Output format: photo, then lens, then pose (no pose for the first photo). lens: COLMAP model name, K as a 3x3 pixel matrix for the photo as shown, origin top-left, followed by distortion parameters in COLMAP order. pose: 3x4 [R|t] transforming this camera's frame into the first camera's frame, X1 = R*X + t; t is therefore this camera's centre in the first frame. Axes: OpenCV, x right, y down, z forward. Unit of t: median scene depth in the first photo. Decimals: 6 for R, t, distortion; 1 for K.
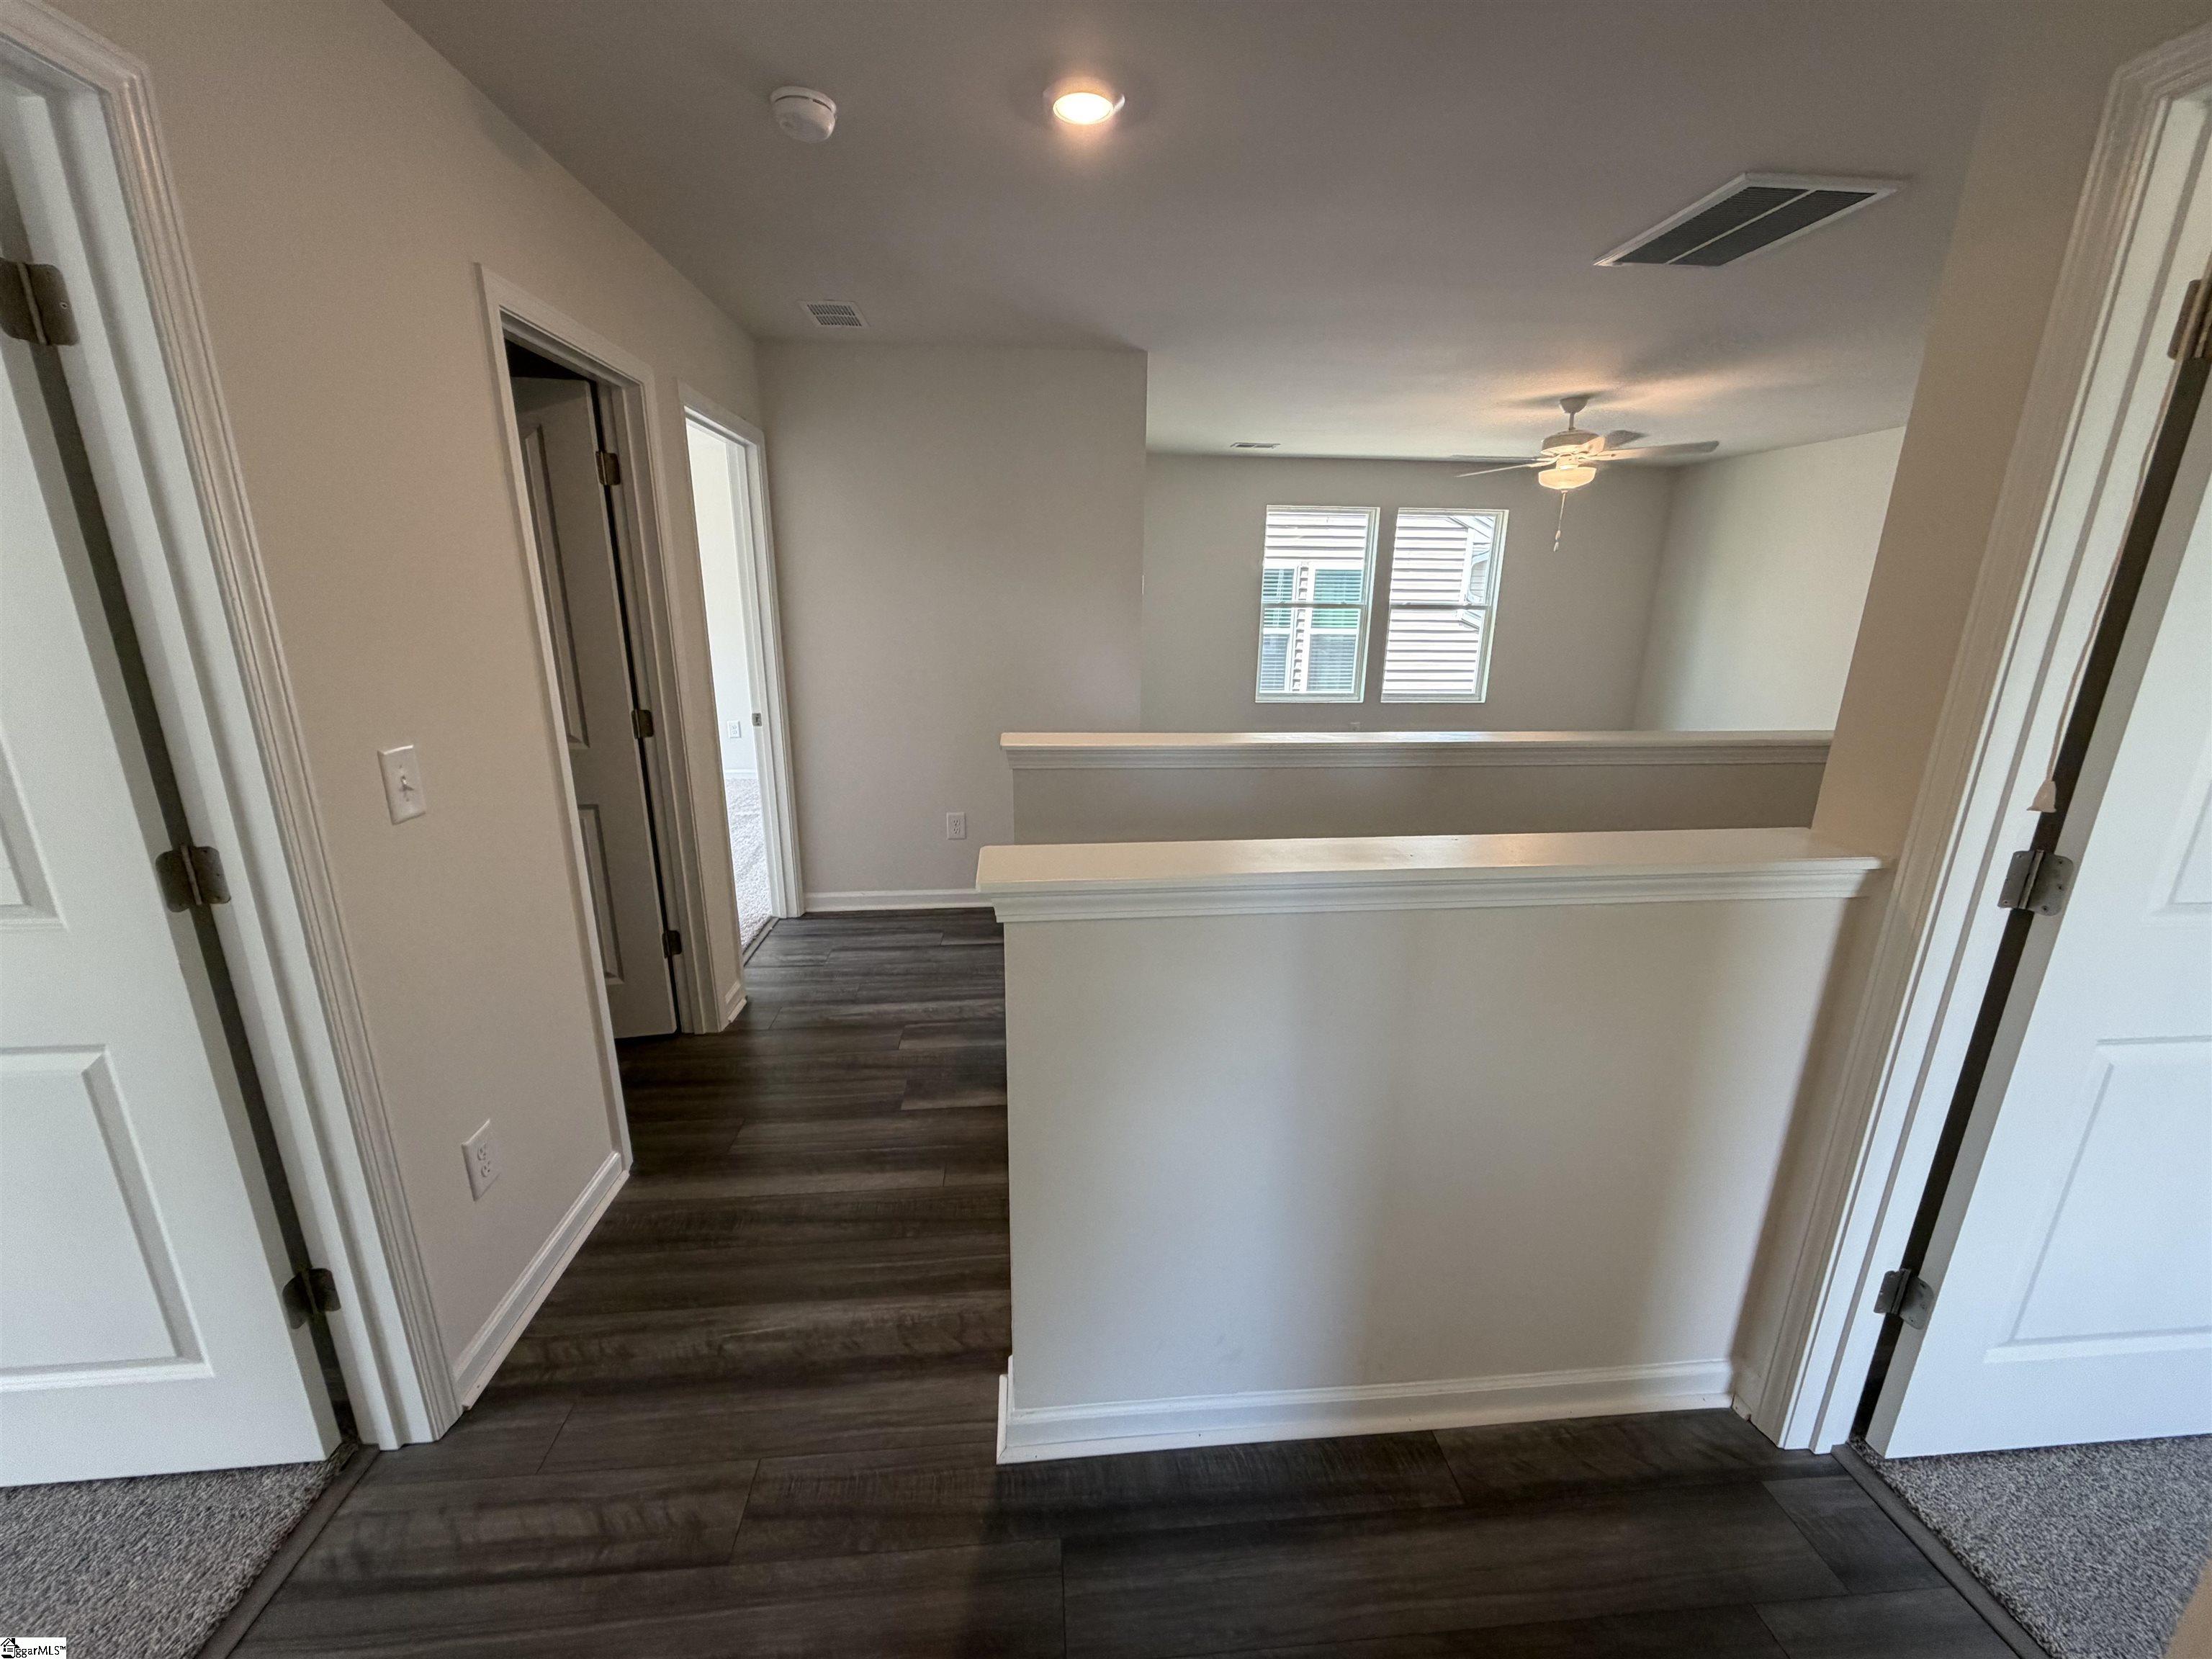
lens RADIAL K [[879.4, 0, 1096.5], [0, 879.4, 835.0], [0, 0, 1]] dist [0.000802, -0.000226]
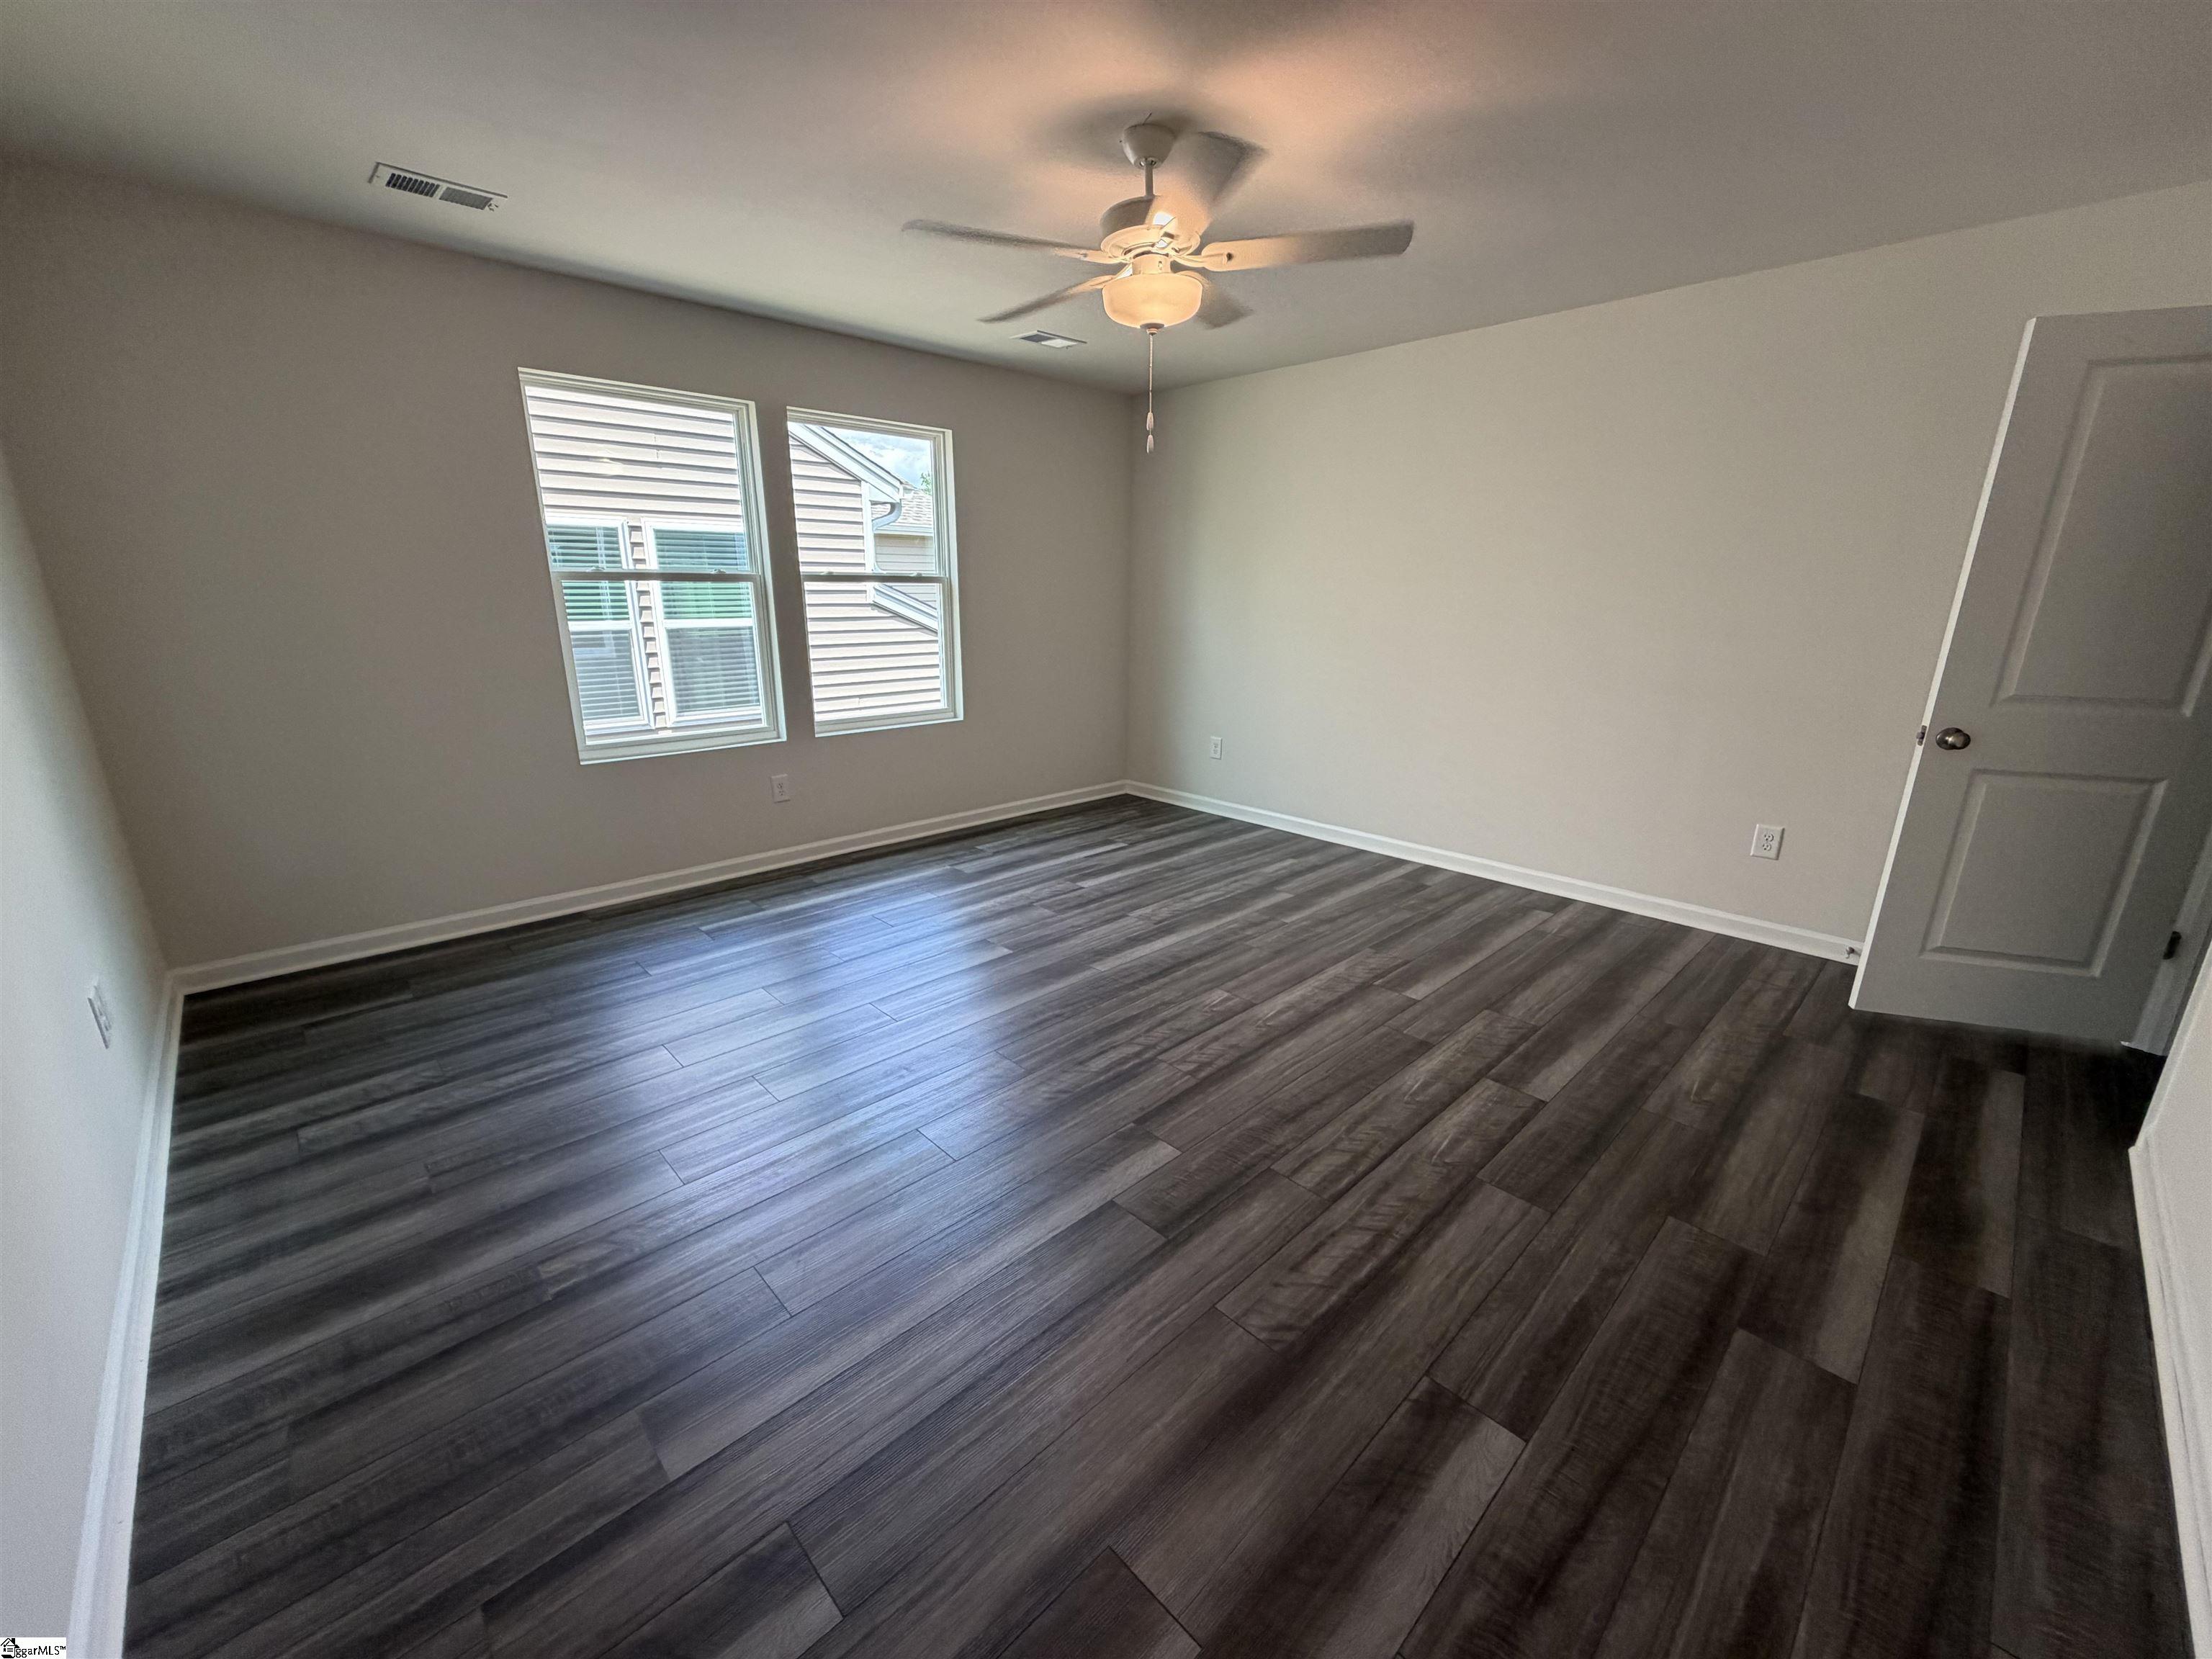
lens RADIAL K [[879.4, 0, 1096.5], [0, 879.4, 835.0], [0, 0, 1]] dist [0.000802, -0.000226]
pose [[0.776740, -0.176777, 0.604504, 0.095701], [0.169889, 0.983032, 0.069177, -0.093682], [-0.606475, 0.048966, 0.793593, 0.404691]]
